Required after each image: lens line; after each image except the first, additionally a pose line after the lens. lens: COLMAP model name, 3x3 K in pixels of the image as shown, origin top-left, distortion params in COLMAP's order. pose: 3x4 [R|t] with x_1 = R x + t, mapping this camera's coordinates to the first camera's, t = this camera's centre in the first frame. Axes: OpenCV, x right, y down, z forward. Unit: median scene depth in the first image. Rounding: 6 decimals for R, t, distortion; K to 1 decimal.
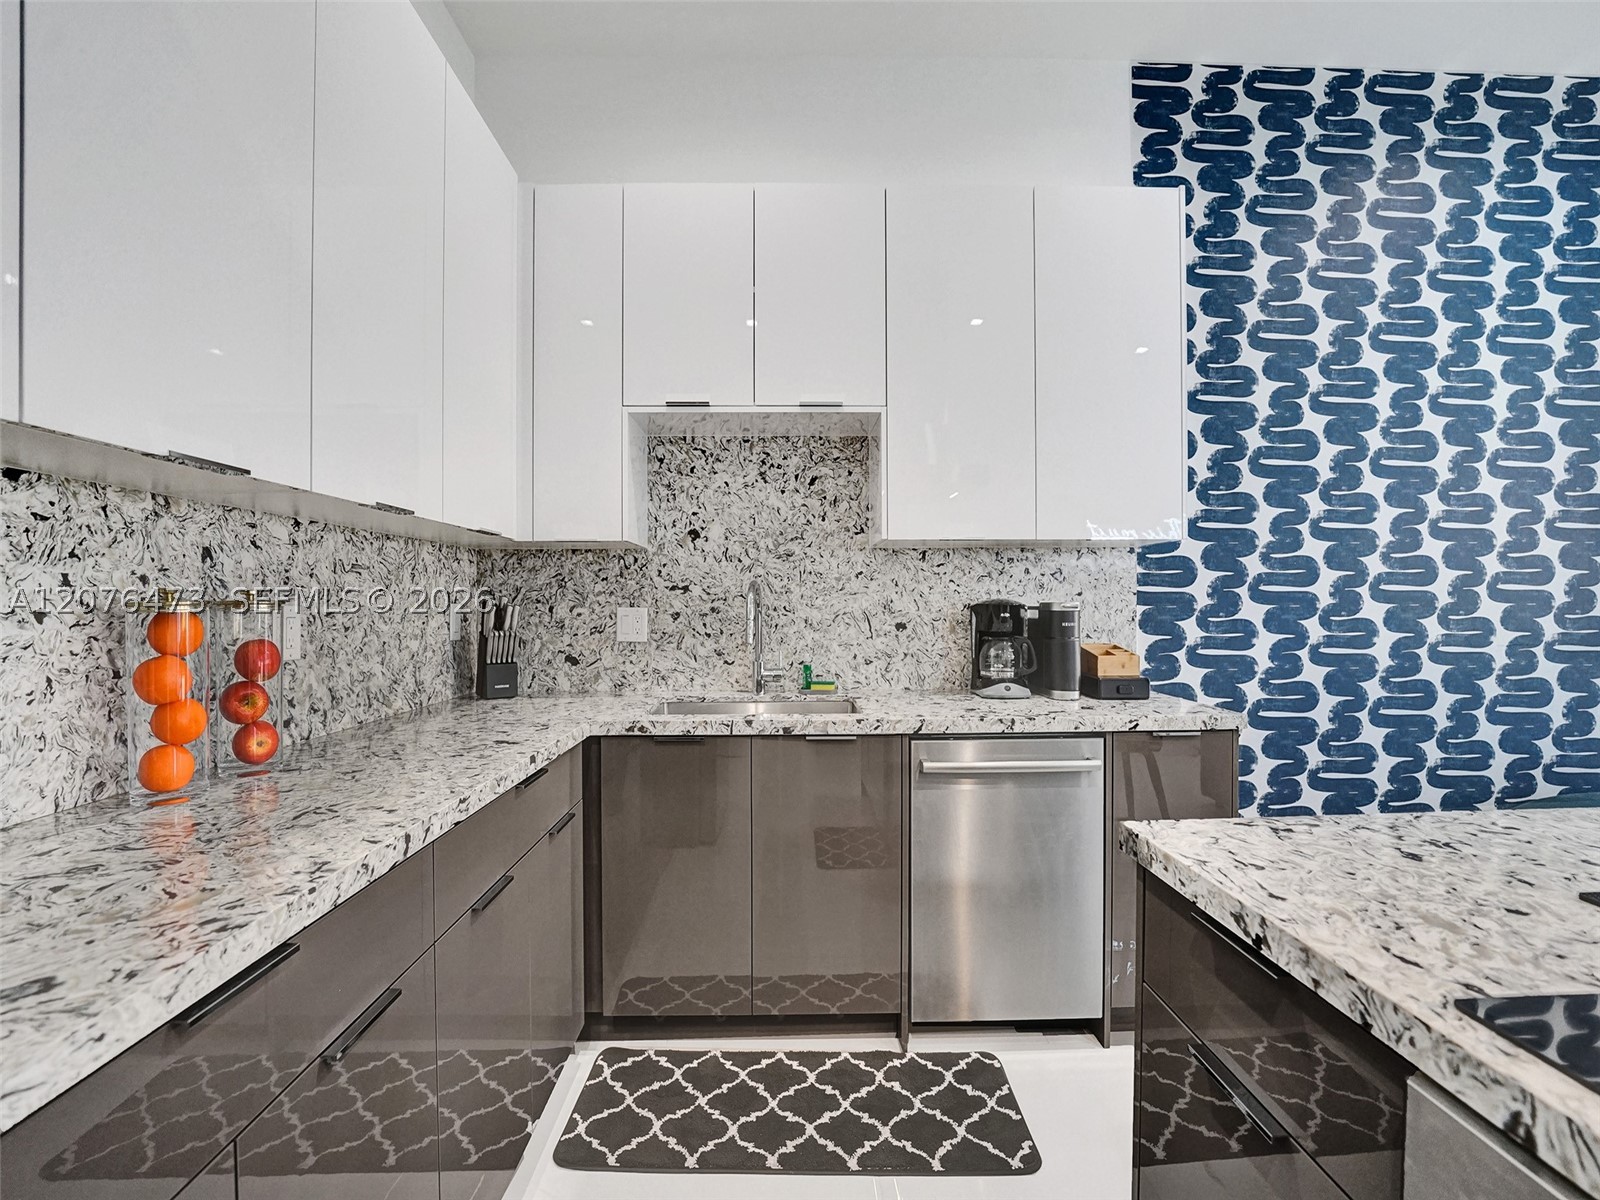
lens RADIAL K [[656.3, 0, 791.3], [0, 656.3, 608.3], [0, 0, 1]] dist [-0.015882, 0.001299]
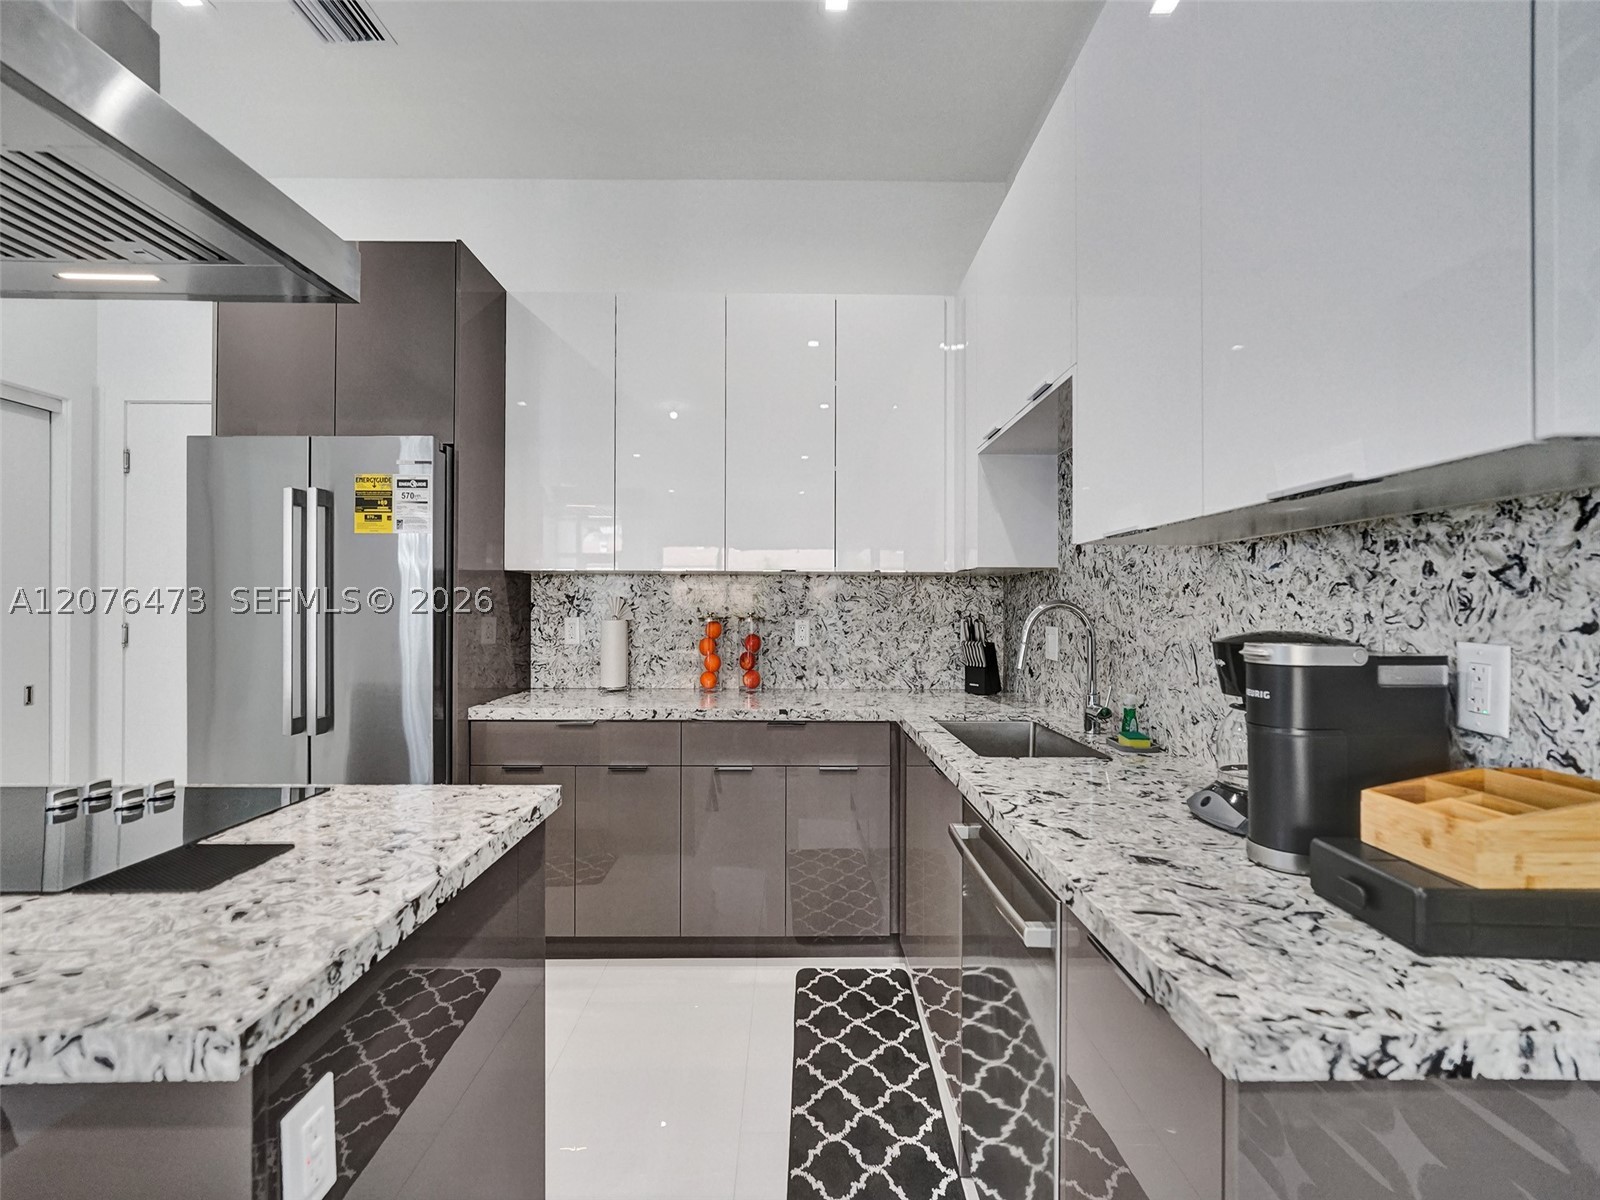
lens RADIAL K [[656.3, 0, 808.6], [0, 656.3, 602.6], [0, 0, 1]] dist [-0.015882, 0.001299]
pose [[0.013434, -0.005386, -0.999895, 0.776260], [-0.013988, 0.999887, -0.005574, -0.027646], [0.999812, 0.014061, 0.013357, 0.610170]]
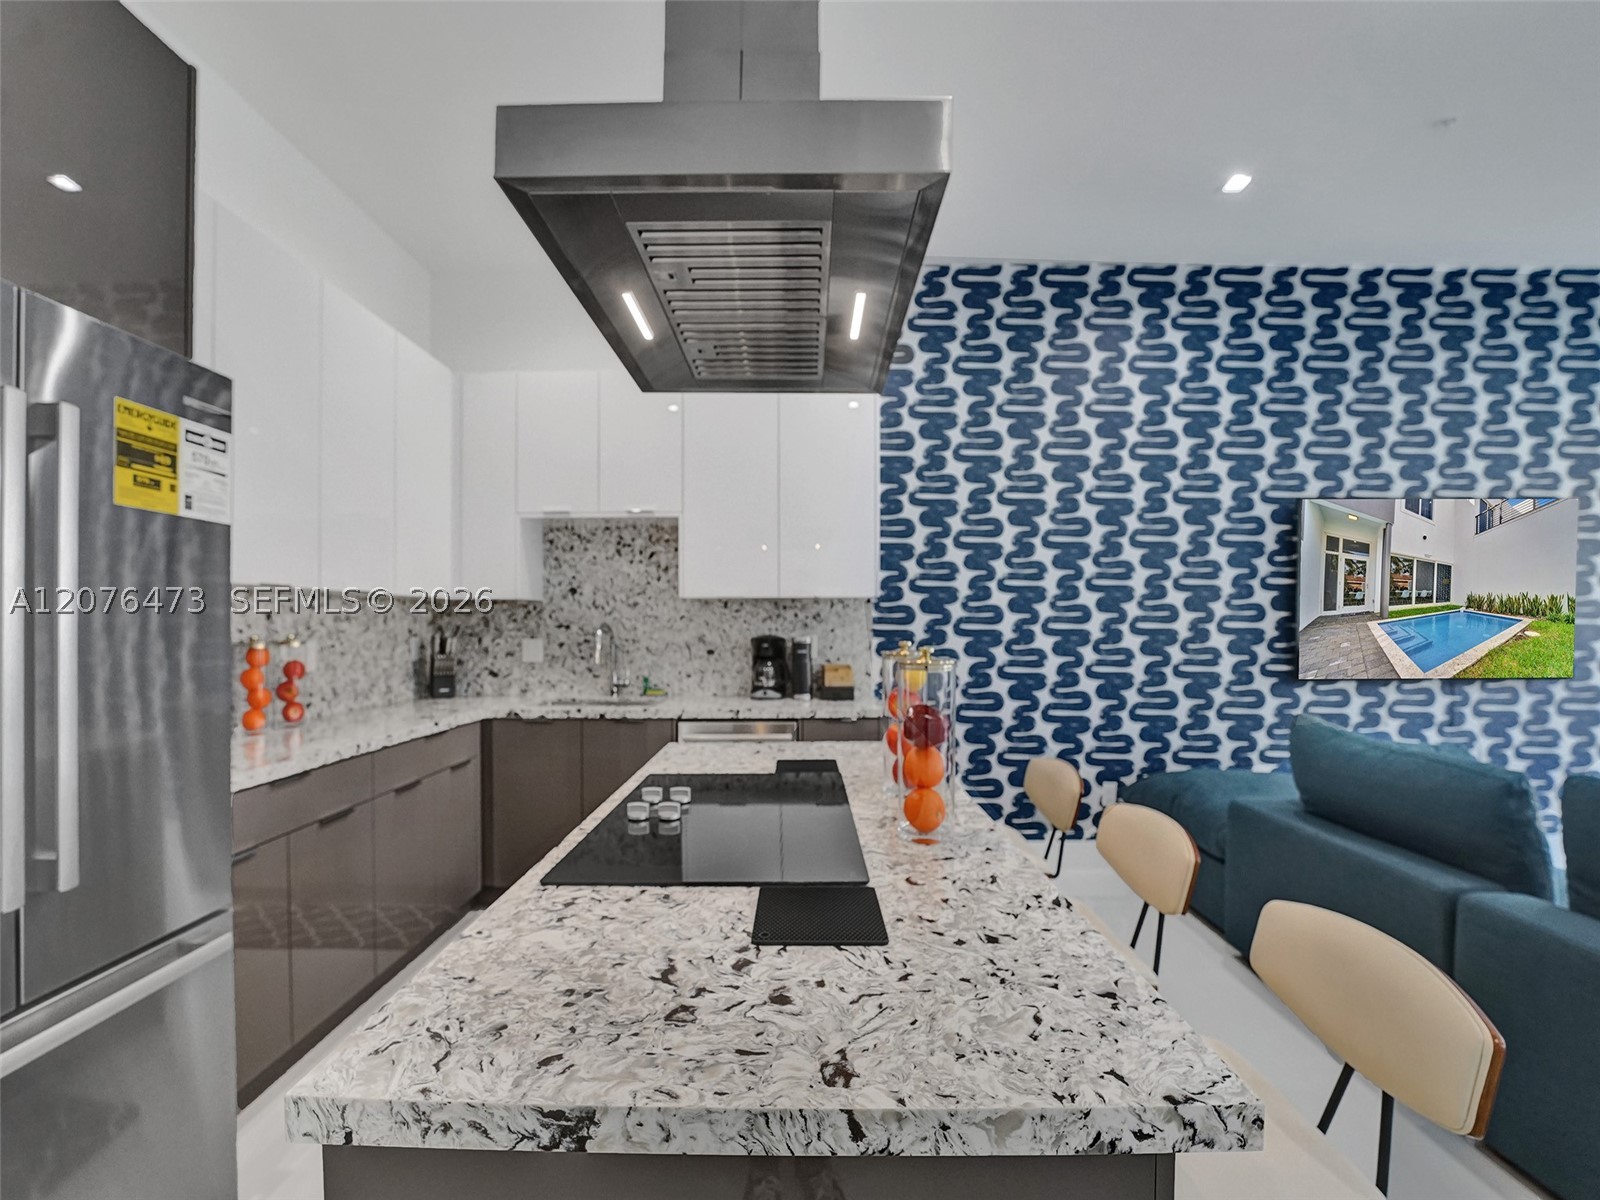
lens RADIAL K [[656.3, 0, 786.3], [0, 656.3, 633.6], [0, 0, 1]] dist [-0.015882, 0.001299]
pose [[0.999540, 0.001496, -0.030276, 0.388962], [-0.001293, 0.999977, 0.006701, -0.025216], [0.030286, -0.006659, 0.999519, -0.492467]]
